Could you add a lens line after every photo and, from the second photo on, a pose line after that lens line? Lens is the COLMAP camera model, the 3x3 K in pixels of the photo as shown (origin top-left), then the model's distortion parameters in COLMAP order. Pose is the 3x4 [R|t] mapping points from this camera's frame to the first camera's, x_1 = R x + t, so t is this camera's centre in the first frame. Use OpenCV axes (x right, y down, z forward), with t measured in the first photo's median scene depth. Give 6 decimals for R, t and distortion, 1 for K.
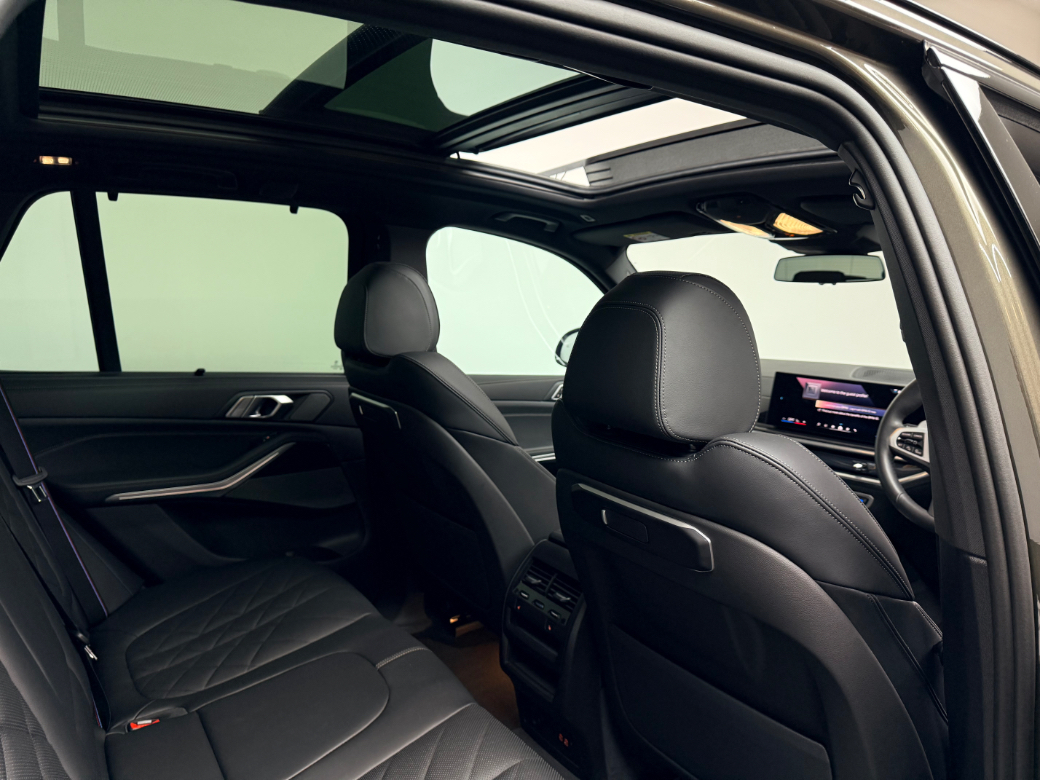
lens RADIAL K [[712.8, 0, 520.0], [0, 712.8, 390.0], [0, 0, 1]] dist [0.063546, -0.092612]
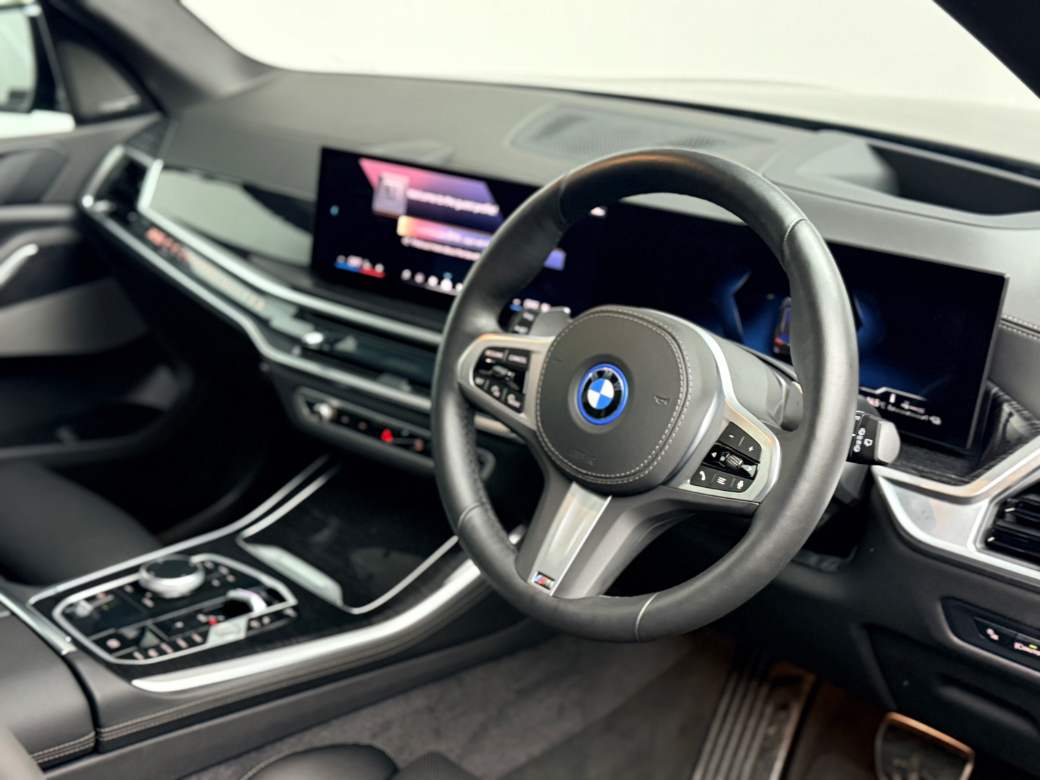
lens RADIAL K [[1252.8, 0, 520.0], [0, 1252.8, 390.0], [0, 0, 1]] dist [-0.006940, -0.004528]
pose [[0.974612, -0.100664, 0.199993, 0.335587], [0.043038, 0.960802, 0.273874, -0.089985], [-0.219723, -0.258314, 0.940742, 0.275578]]
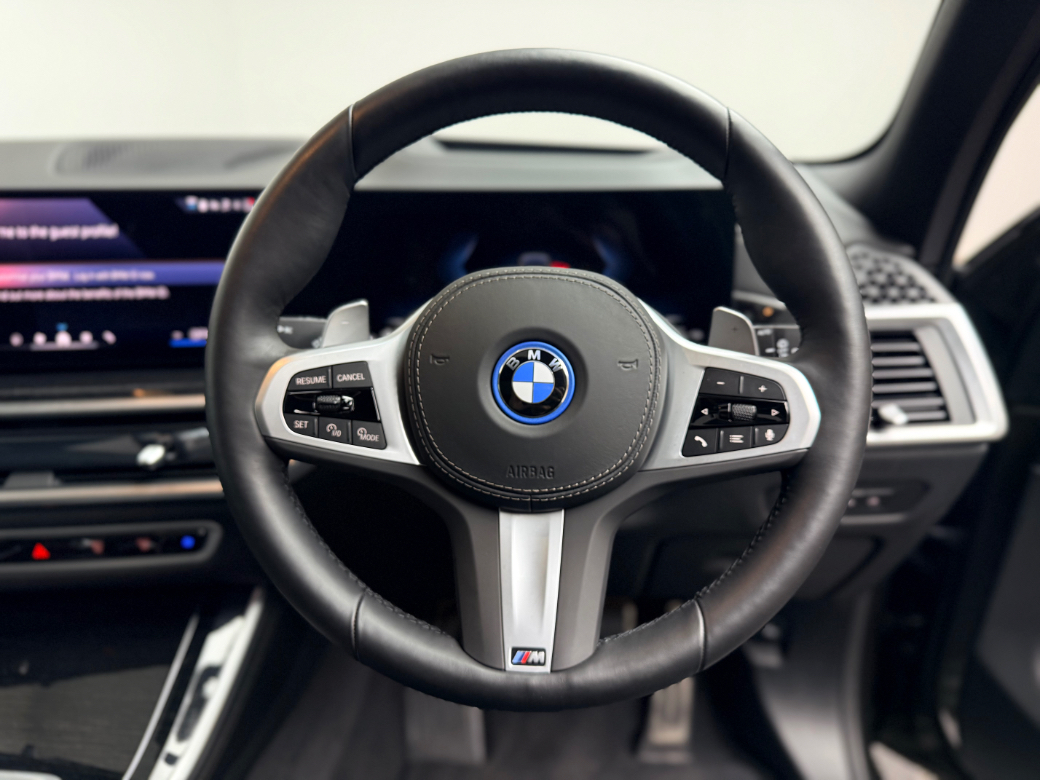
lens RADIAL K [[740.5, 0, 520.0], [0, 740.5, 390.0], [0, 0, 1]] dist [0.083477, -0.100848]
pose [[0.573998, -0.340774, 0.744580, 0.301563], [0.115595, 0.933908, 0.338311, -0.018839], [-0.810657, -0.108120, 0.575453, 0.630922]]
